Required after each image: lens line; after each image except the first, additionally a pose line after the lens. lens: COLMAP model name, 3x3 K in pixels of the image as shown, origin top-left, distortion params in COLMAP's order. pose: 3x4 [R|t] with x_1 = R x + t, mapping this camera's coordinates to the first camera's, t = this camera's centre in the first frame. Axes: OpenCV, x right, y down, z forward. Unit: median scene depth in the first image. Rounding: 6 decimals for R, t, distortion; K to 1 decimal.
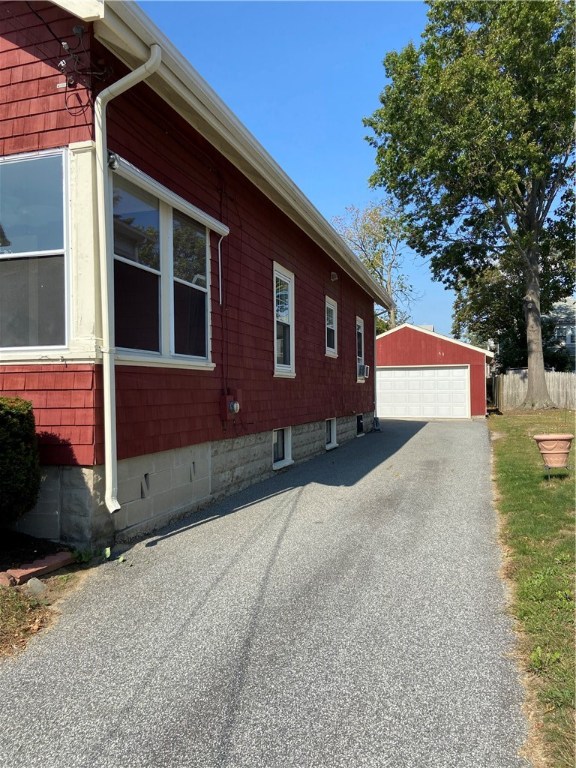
lens RADIAL K [[577.4, 0, 288.0], [0, 577.4, 384.0], [0, 0, 1]] dist [0.125984, -0.160876]
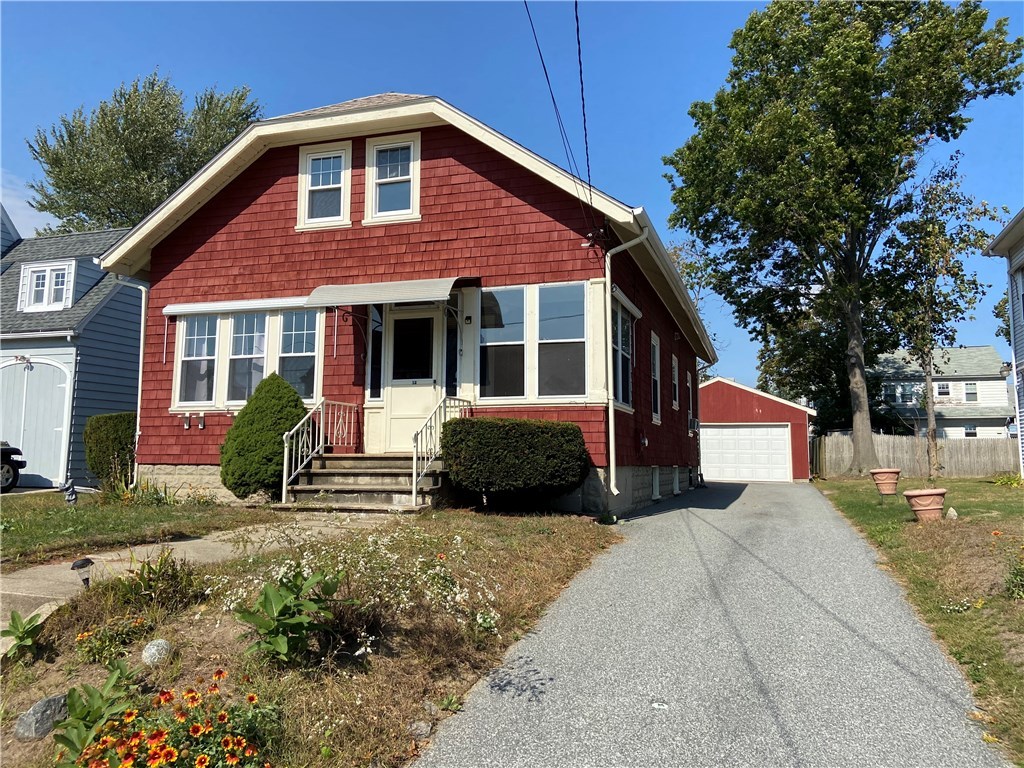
lens RADIAL K [[779.0, 0, 512.6], [0, 779.0, 369.4], [0, 0, 1]] dist [0.094906, 0.000079]
pose [[0.999819, 0.016043, -0.010240, -0.097051], [-0.017028, 0.994355, -0.104728, 0.016999], [0.008502, 0.104884, 0.994448, -0.212174]]
